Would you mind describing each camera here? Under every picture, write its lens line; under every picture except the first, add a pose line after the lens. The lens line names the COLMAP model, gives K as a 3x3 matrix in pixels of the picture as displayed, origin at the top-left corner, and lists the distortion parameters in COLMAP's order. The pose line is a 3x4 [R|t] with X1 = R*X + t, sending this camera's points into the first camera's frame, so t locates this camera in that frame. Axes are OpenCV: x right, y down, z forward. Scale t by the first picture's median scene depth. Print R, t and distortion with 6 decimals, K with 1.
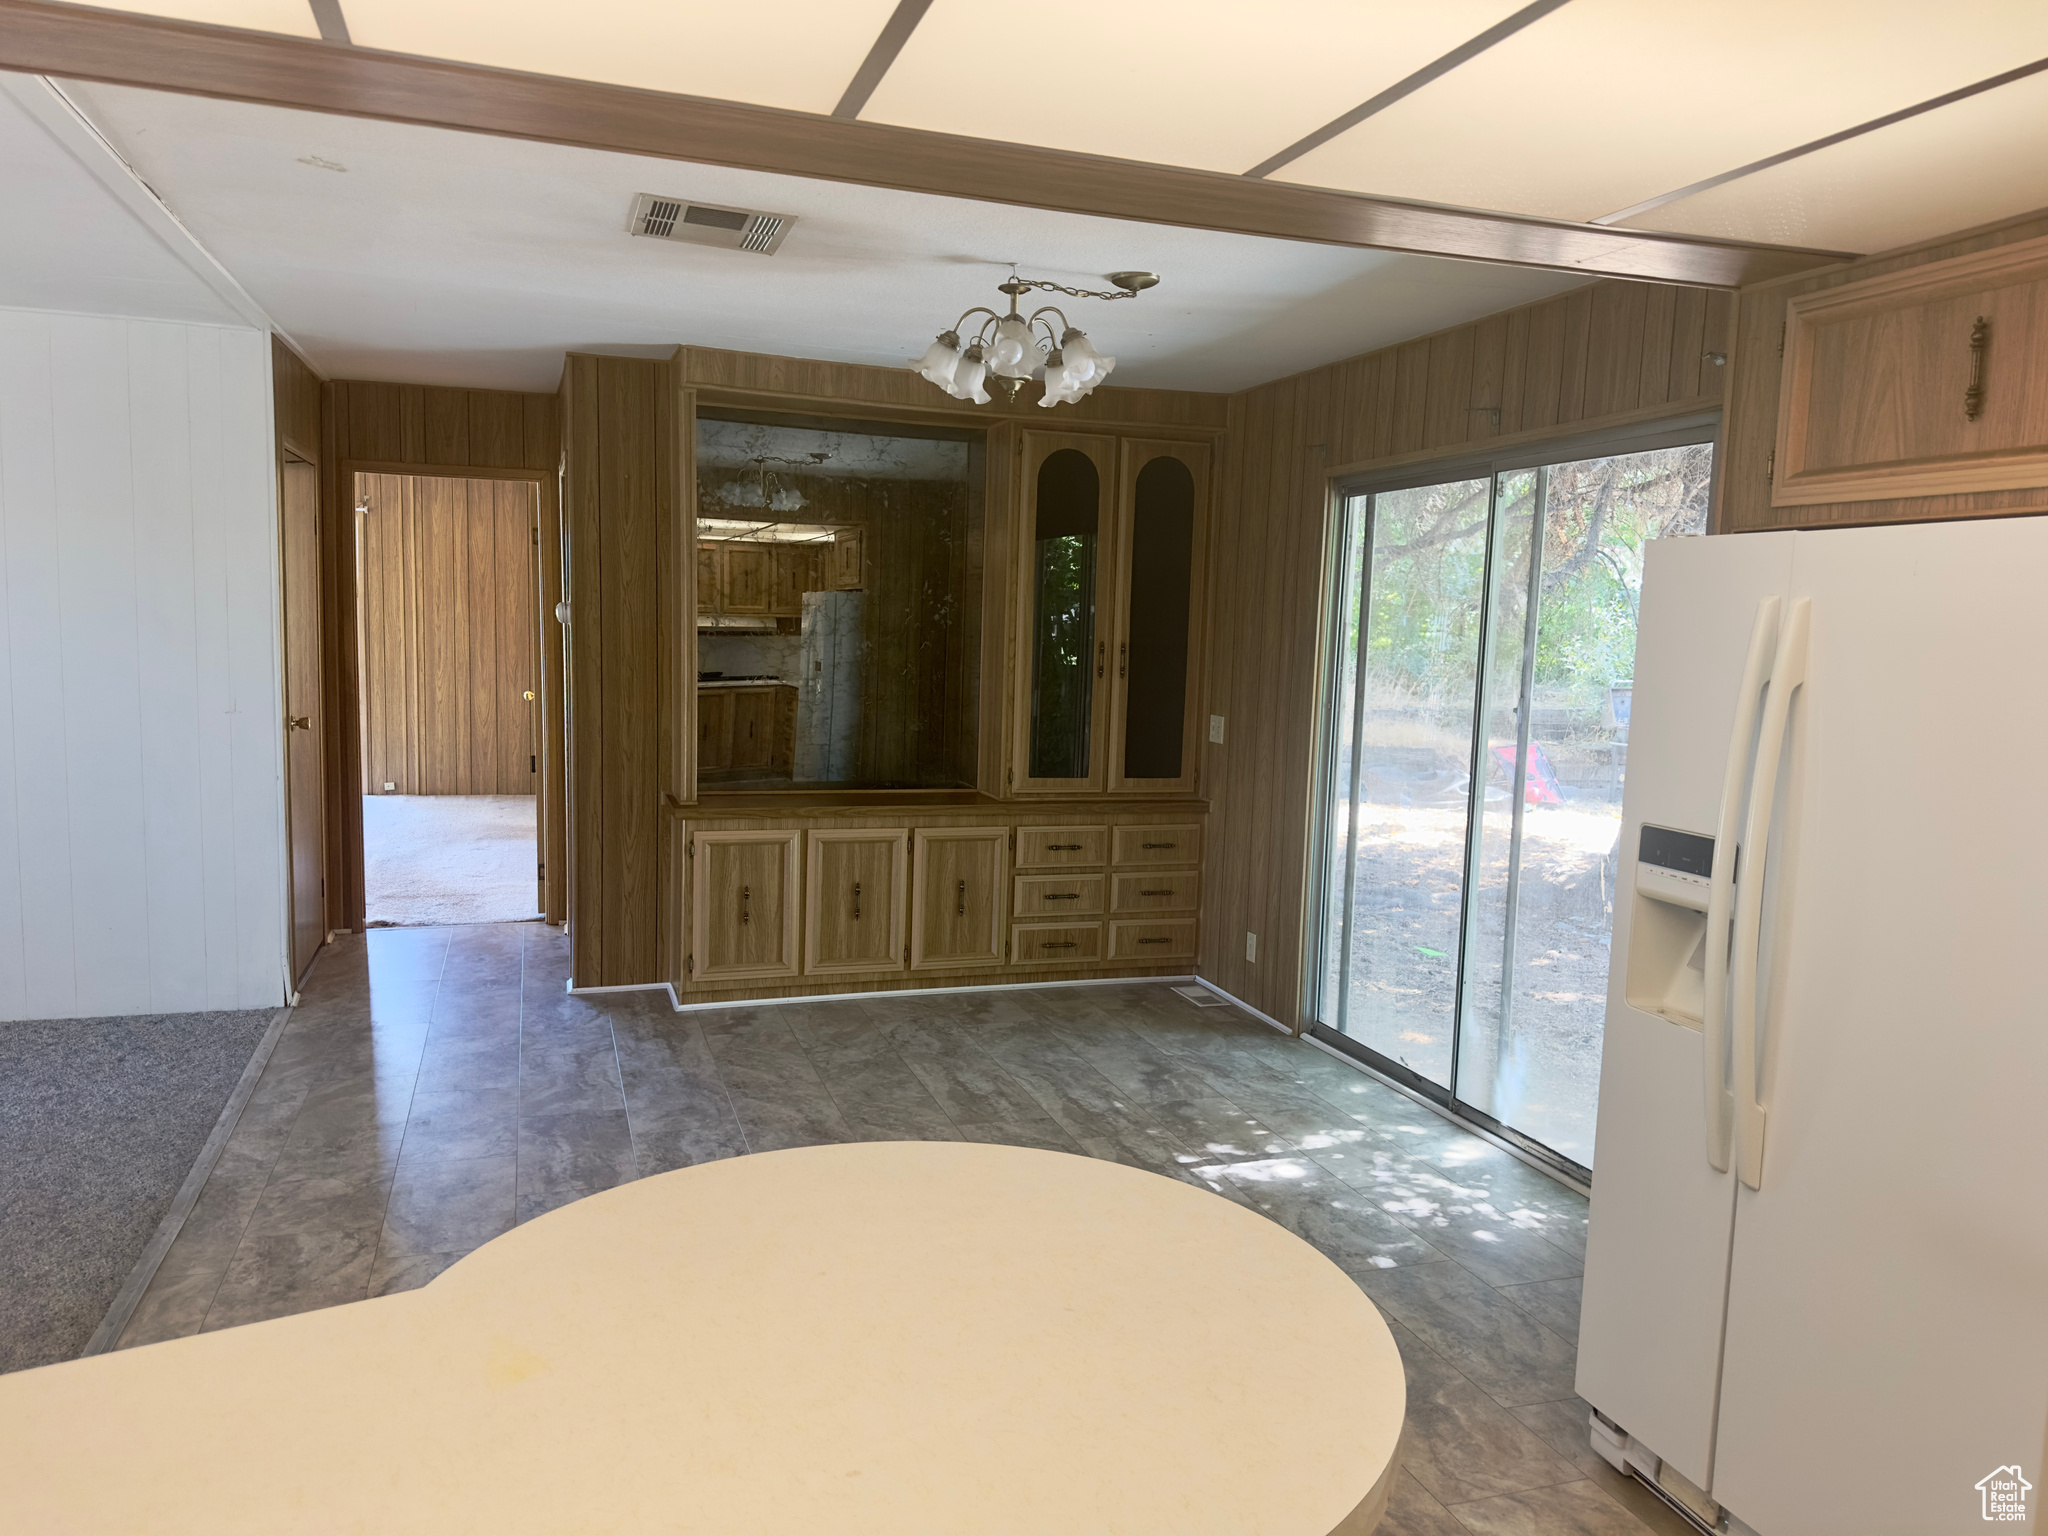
lens RADIAL K [[1425.8, 0, 1011.9], [0, 1425.8, 766.3], [0, 0, 1]] dist [0.131543, -0.183832]
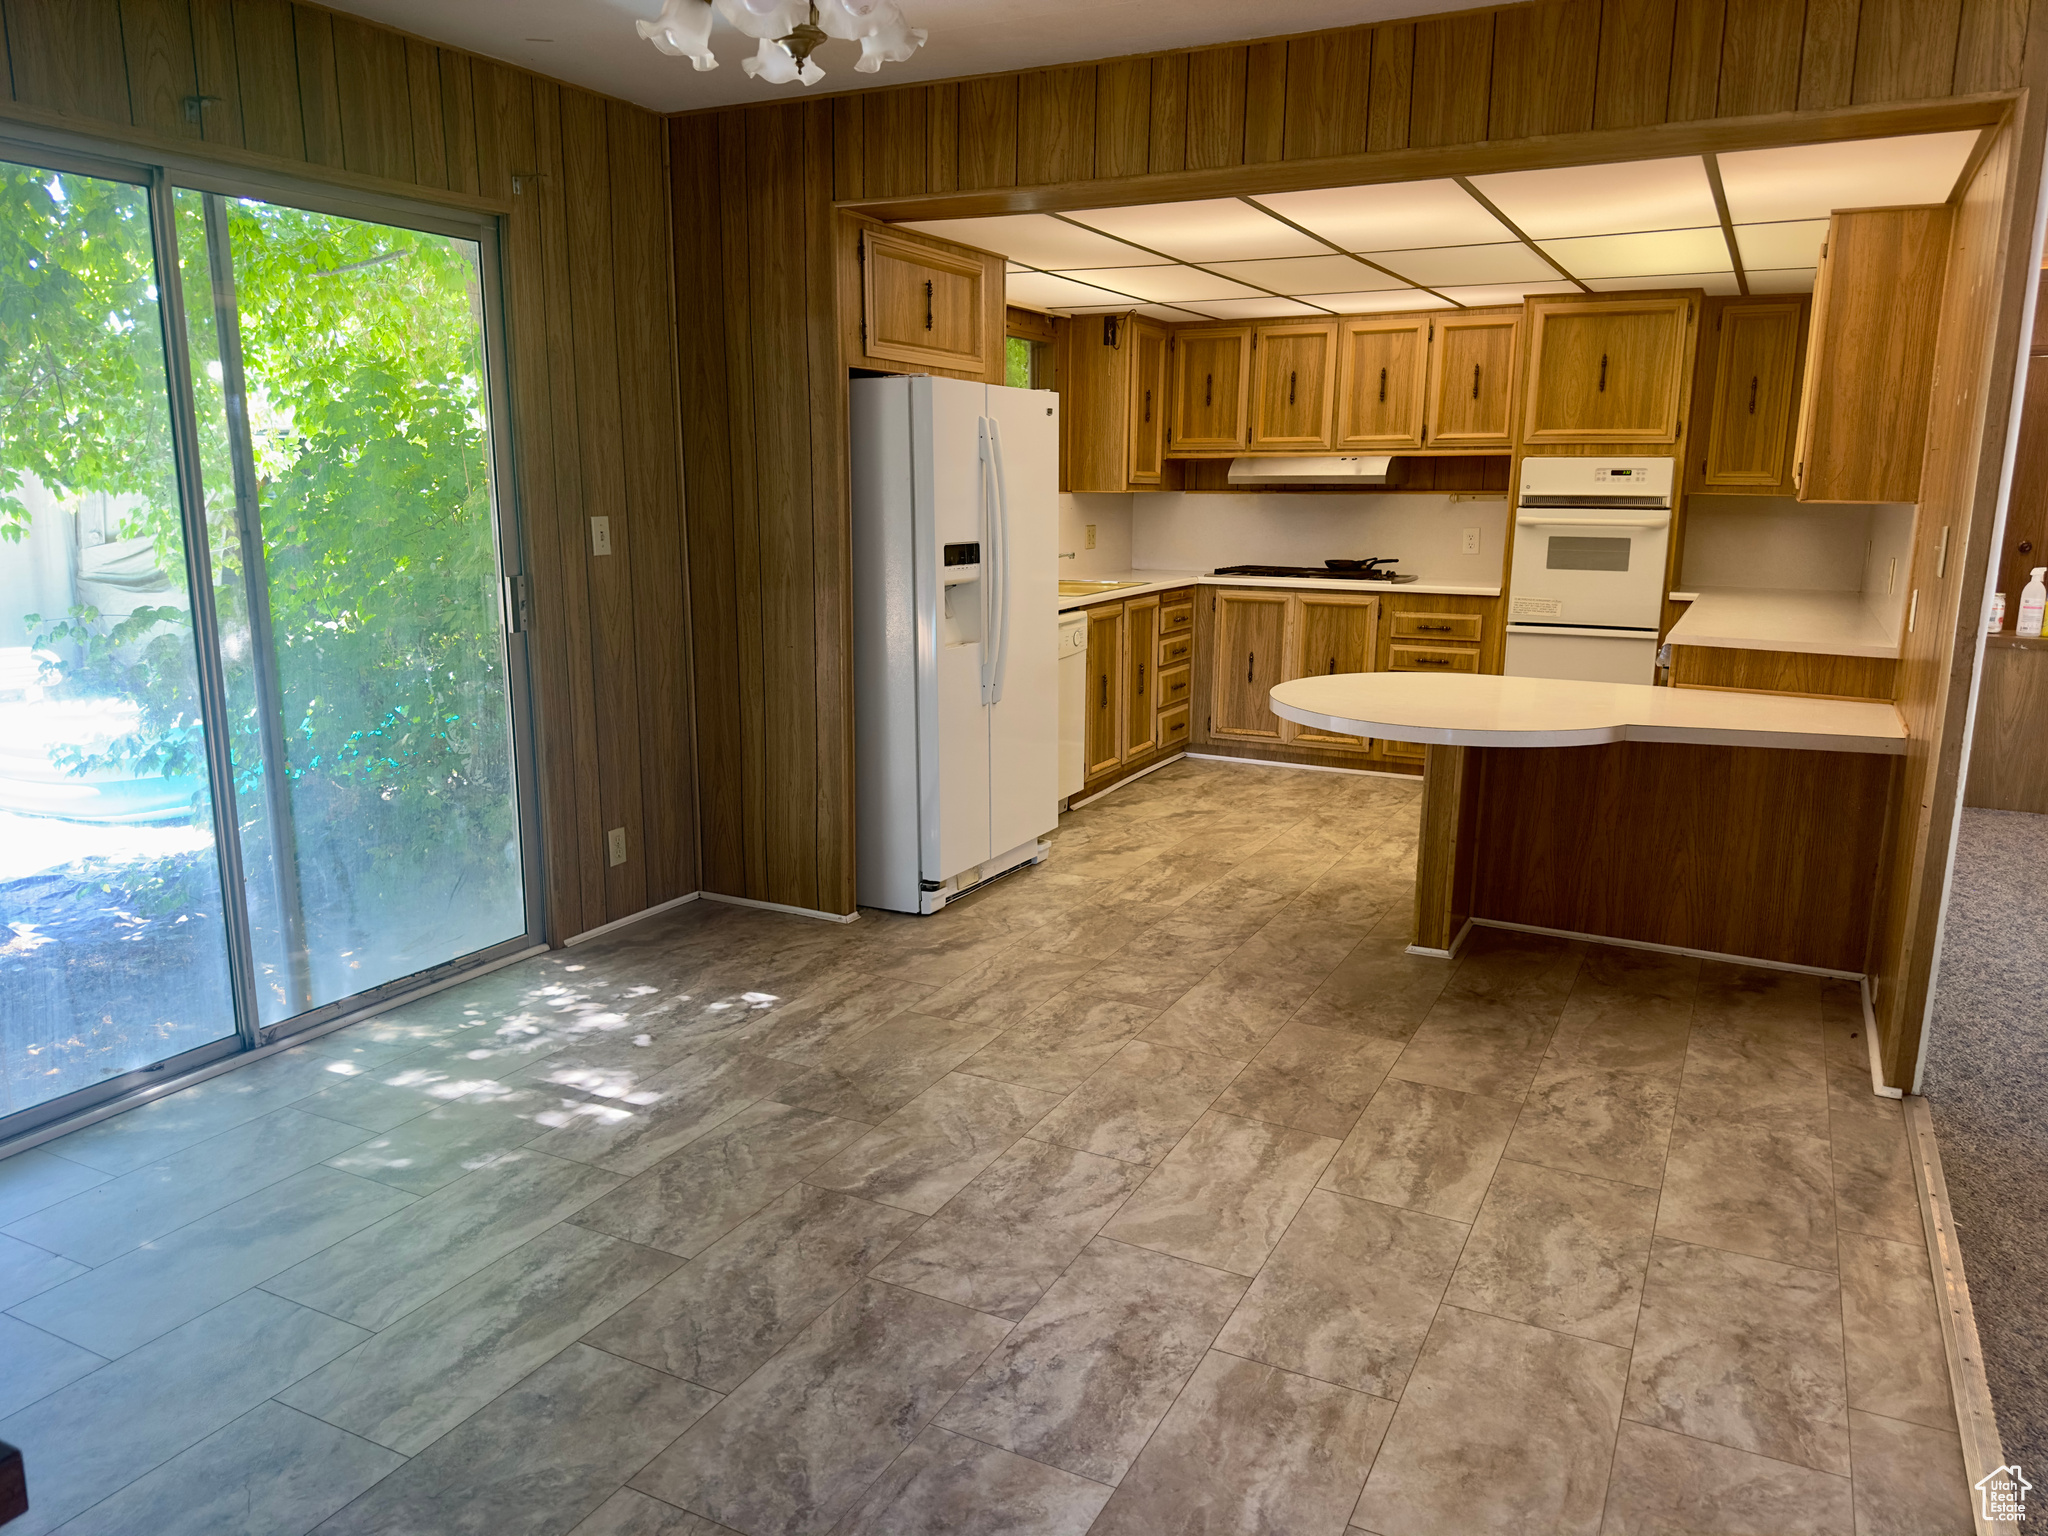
lens RADIAL K [[1421.4, 0, 1022.1], [0, 1421.4, 780.4], [0, 0, 1]] dist [0.111909, -0.183911]
pose [[-0.697370, -0.178884, 0.694029, -0.413439], [0.049393, 0.954054, 0.295535, -0.090691], [-0.715008, 0.240377, -0.656493, 0.991945]]
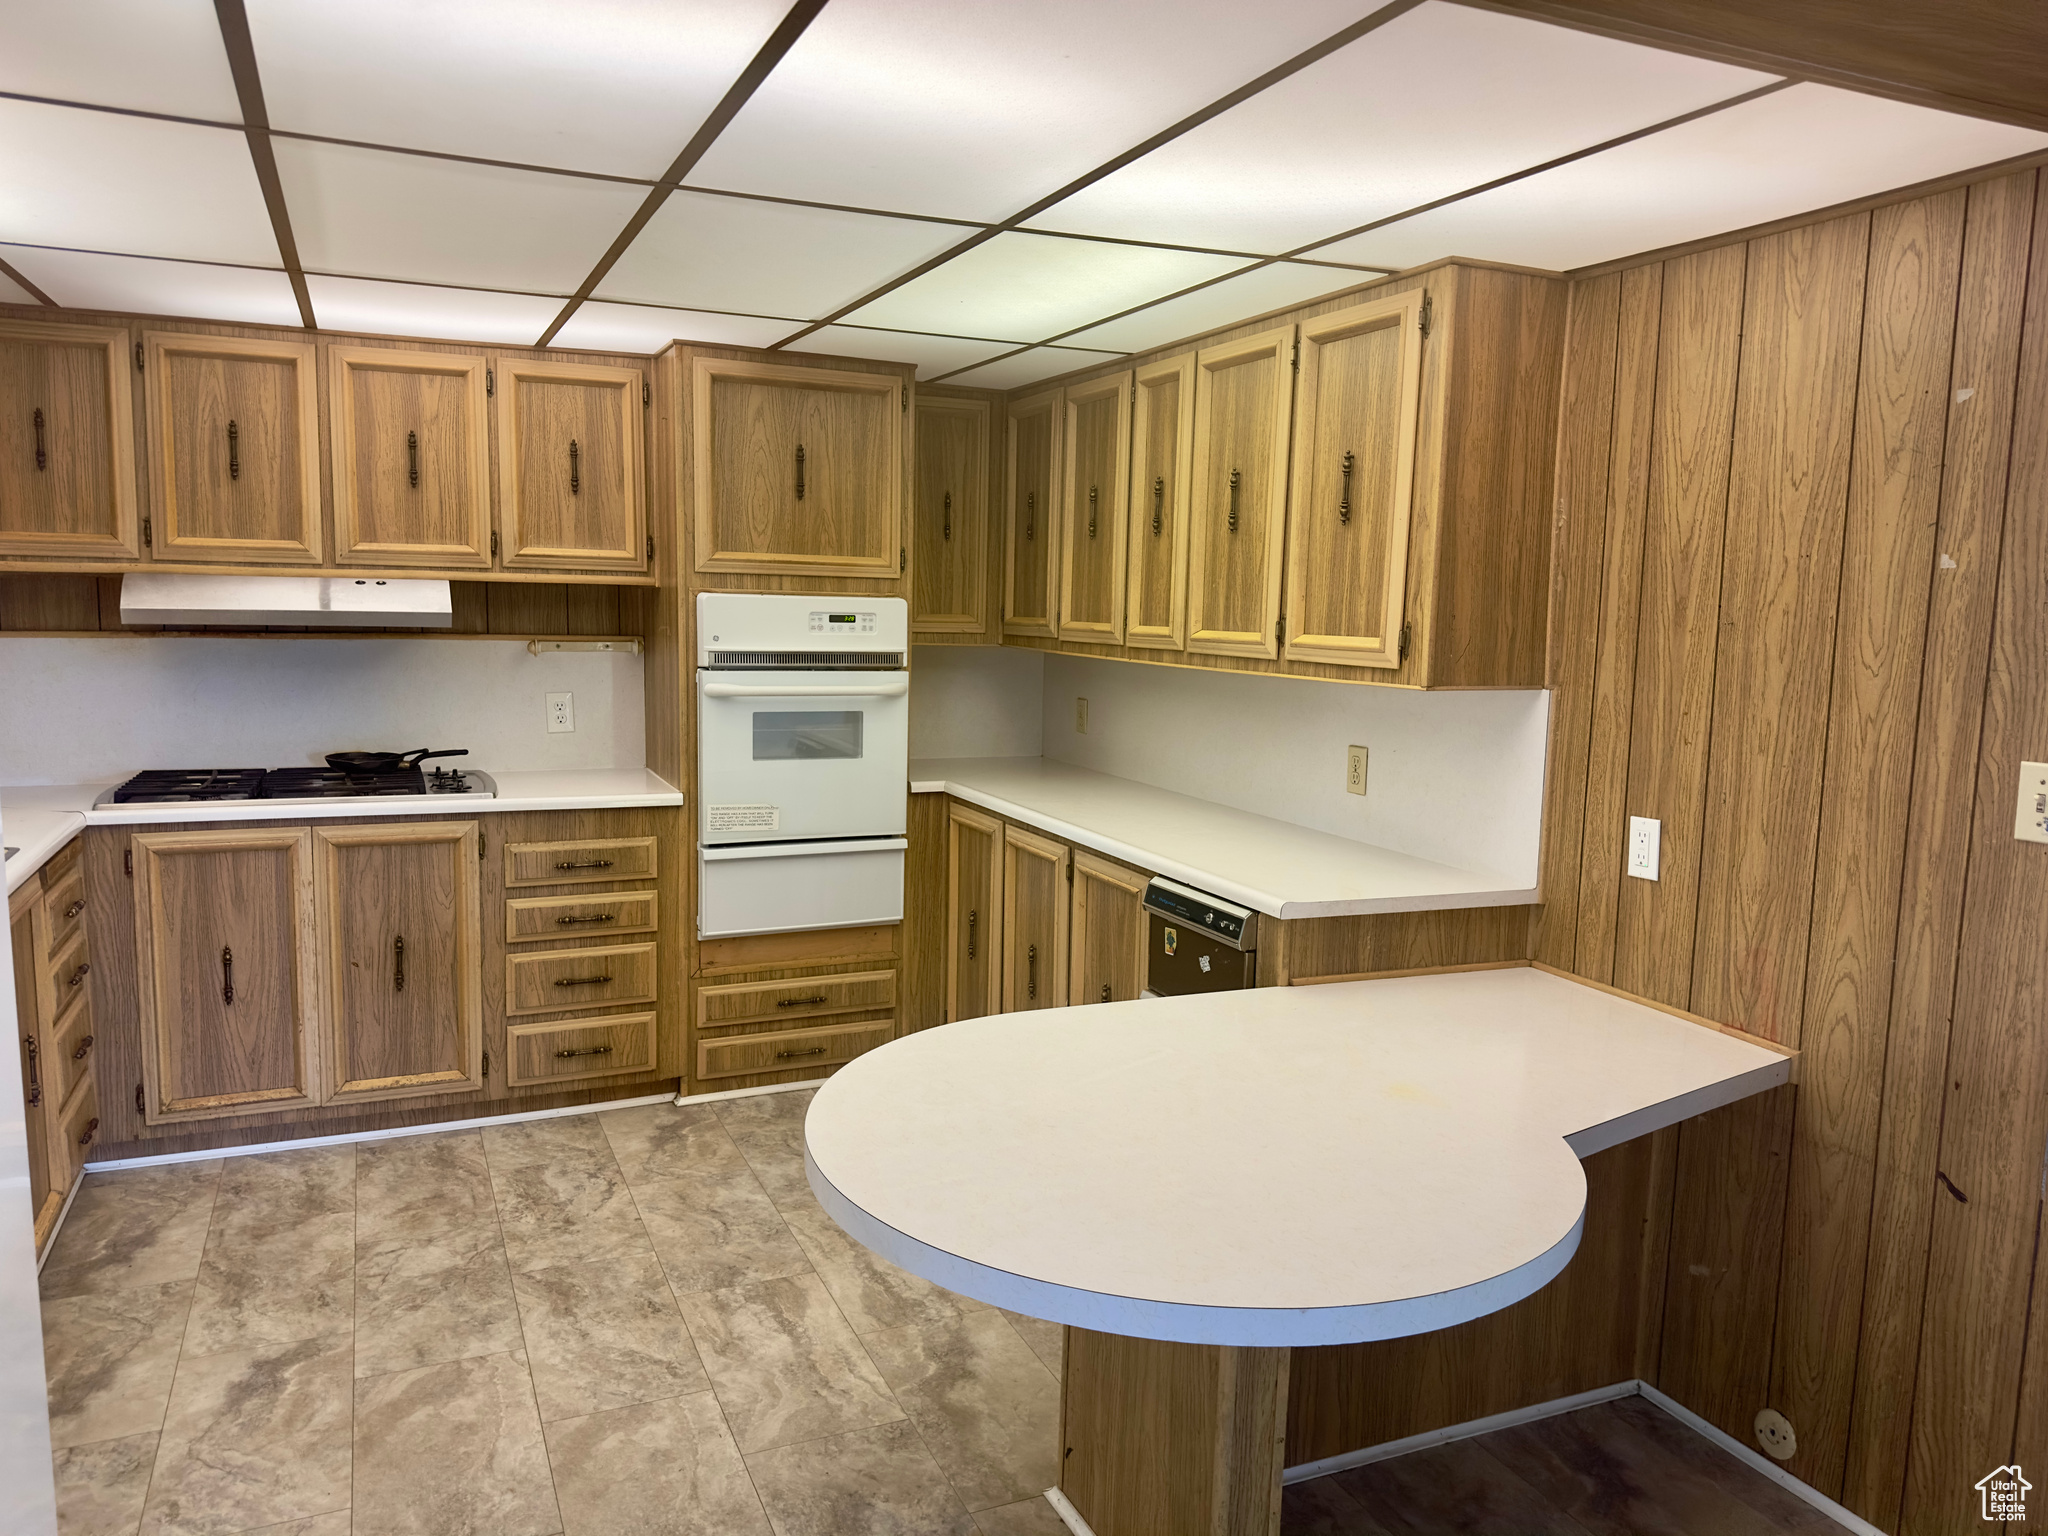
lens RADIAL K [[1440.5, 0, 996.1], [0, 1440.5, 768.3], [0, 0, 1]] dist [0.137725, -0.190495]
pose [[-0.995244, -0.036924, -0.090143, 0.065485], [-0.056259, 0.973317, 0.222461, -0.063270], [0.079523, 0.226475, -0.970765, 0.643792]]
